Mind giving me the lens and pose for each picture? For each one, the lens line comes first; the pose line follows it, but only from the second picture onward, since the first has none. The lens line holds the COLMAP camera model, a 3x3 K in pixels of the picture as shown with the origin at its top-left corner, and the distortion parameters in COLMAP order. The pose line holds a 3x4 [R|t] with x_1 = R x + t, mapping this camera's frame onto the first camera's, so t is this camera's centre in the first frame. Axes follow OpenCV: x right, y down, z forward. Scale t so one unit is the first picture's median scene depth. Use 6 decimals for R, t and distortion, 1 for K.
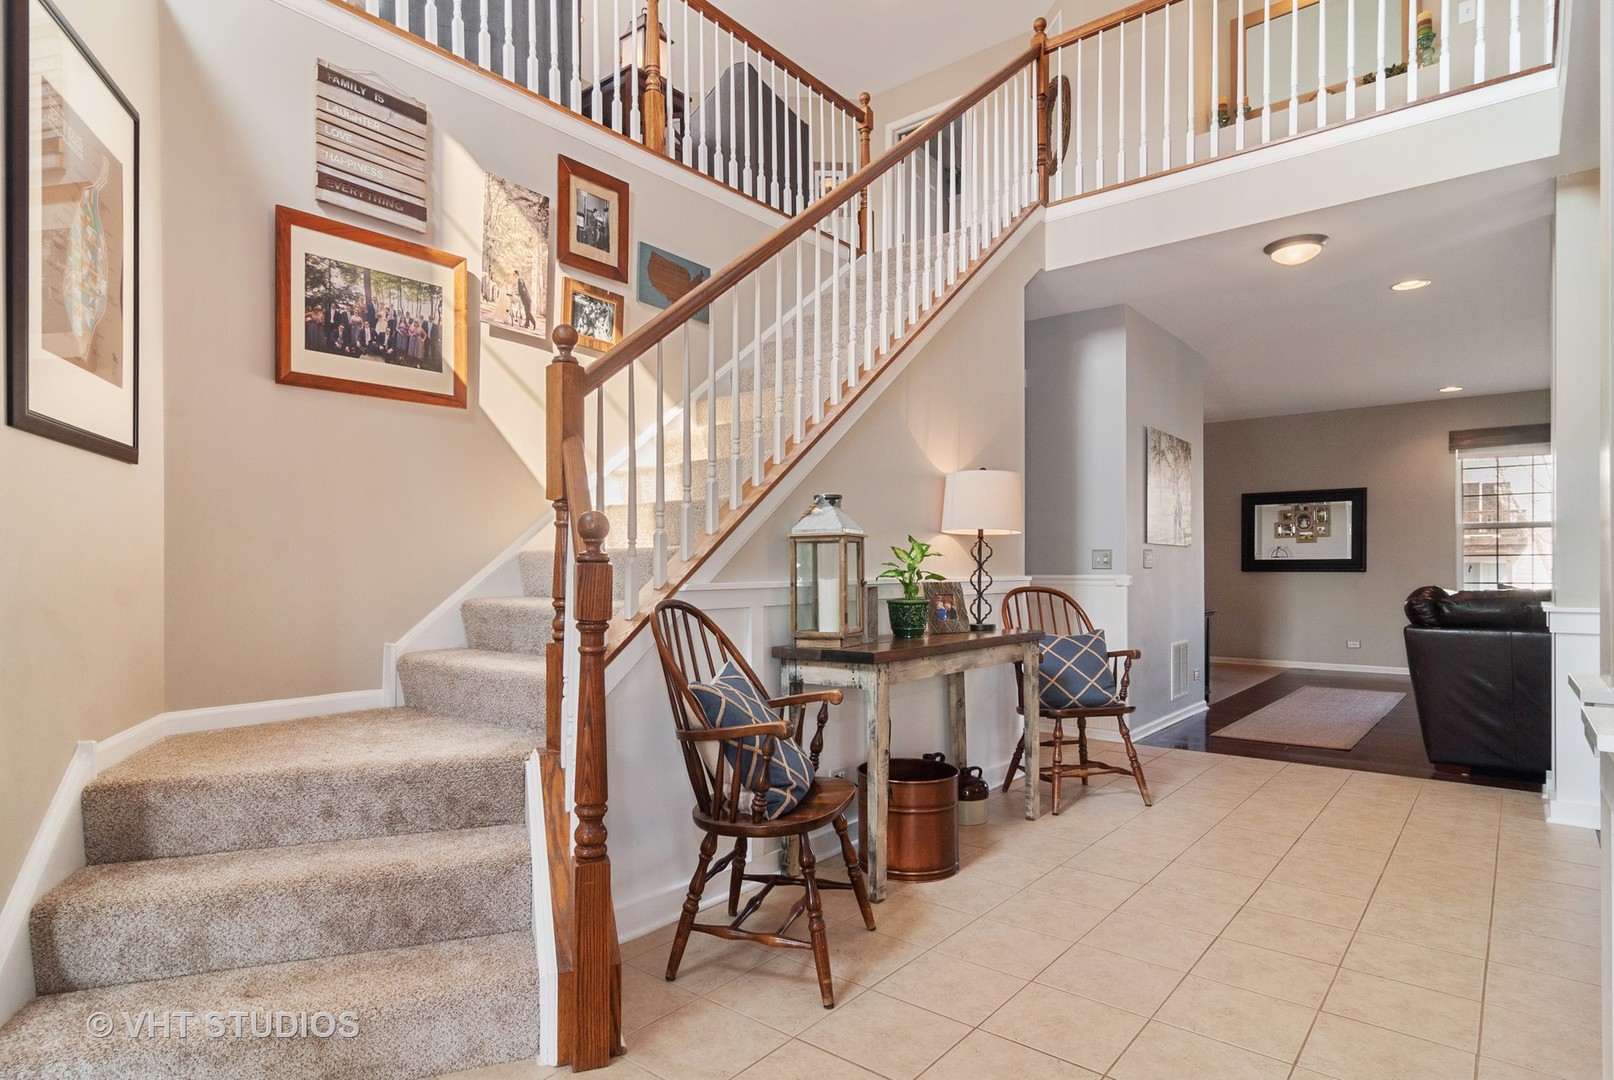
lens RADIAL K [[870.9, 0, 784.4], [0, 870.9, 572.5], [0, 0, 1]] dist [-0.001601, 0.002831]
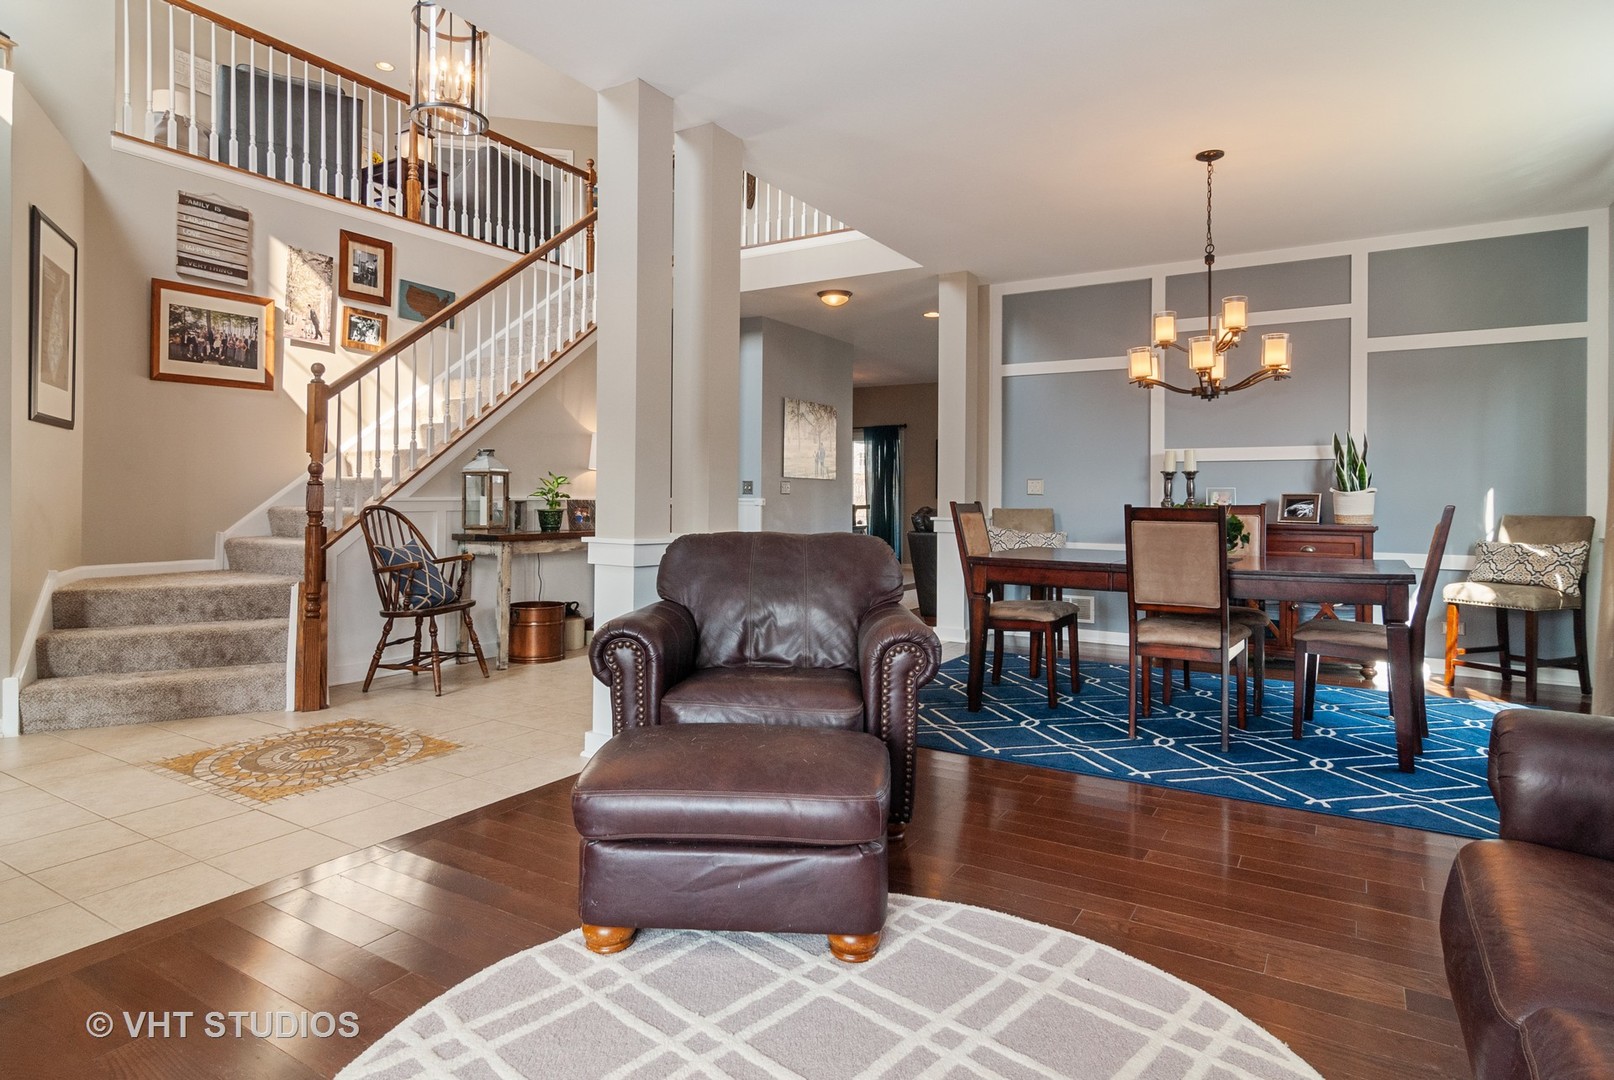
lens RADIAL K [[870.9, 0, 792.9], [0, 870.9, 494.8], [0, 0, 1]] dist [-0.001601, 0.002831]
pose [[0.989872, 0.010369, 0.141582, 0.403885], [-0.009547, 0.999933, -0.006479, 0.010018], [-0.141639, 0.005061, 0.989905, -0.823711]]
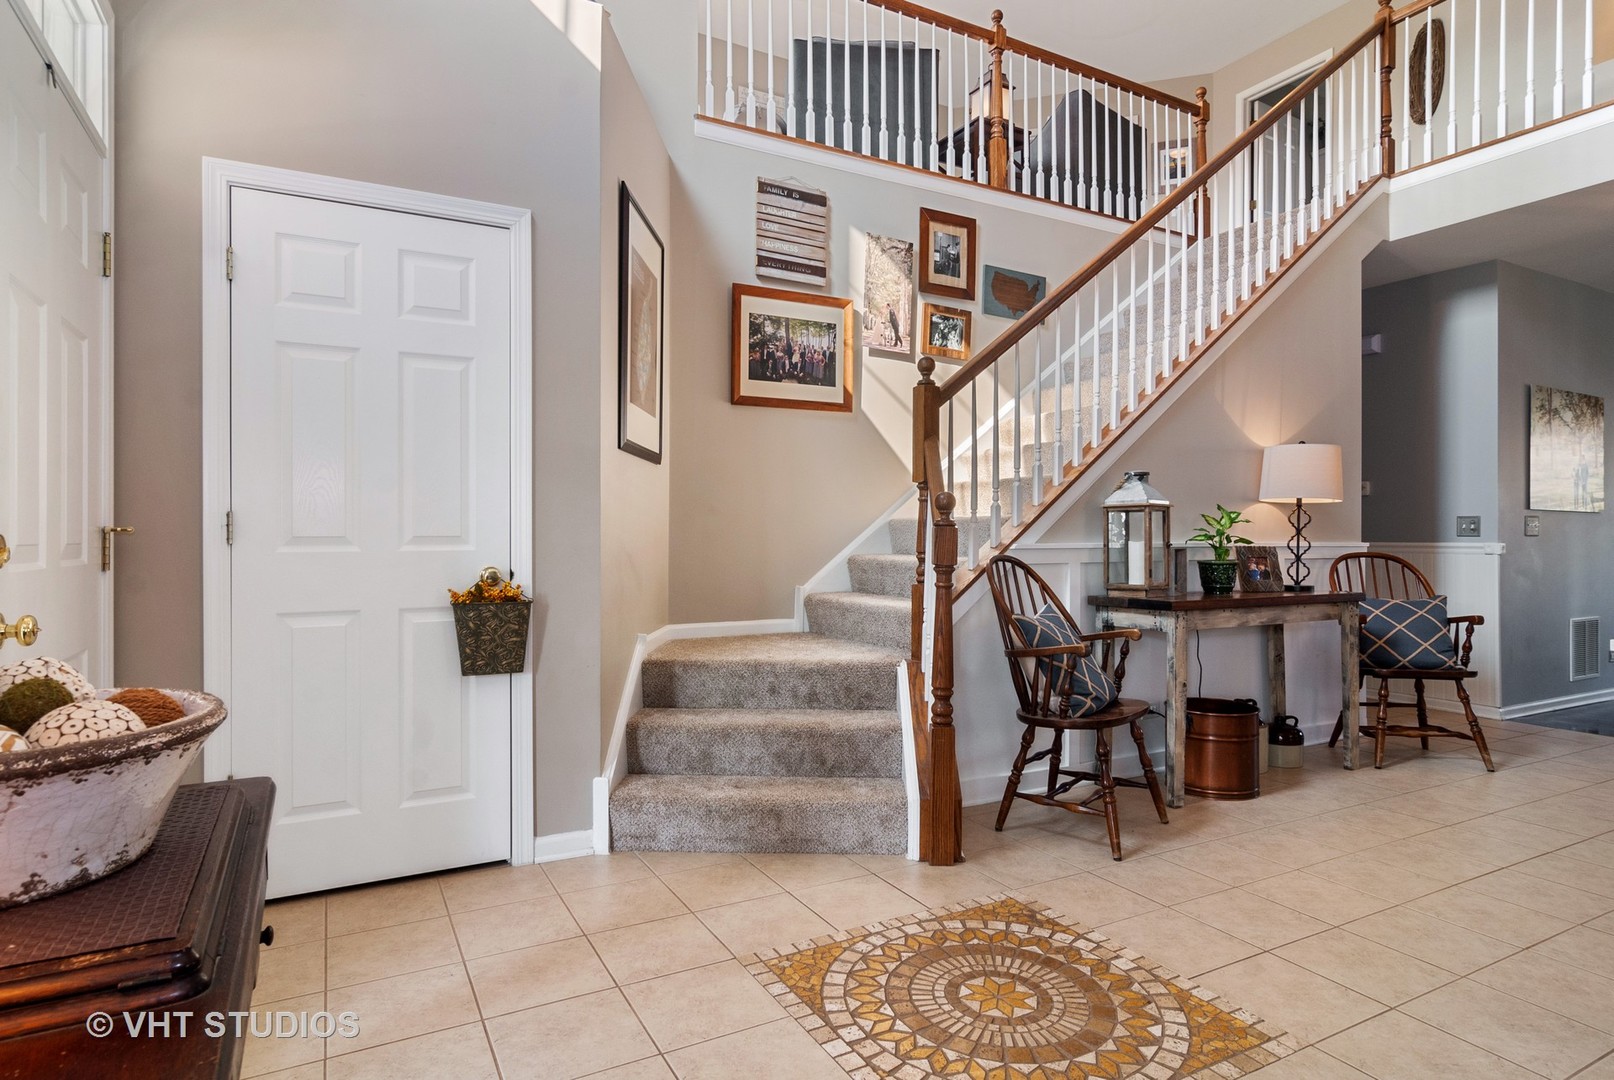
lens RADIAL K [[870.9, 0, 807.6], [0, 870.9, 529.9], [0, 0, 1]] dist [-0.001601, 0.002831]
pose [[0.930552, 0.002473, -0.366151, 0.064834], [-0.007041, 0.999913, -0.011139, 0.007853], [0.366091, 0.012943, 0.930489, -0.284168]]
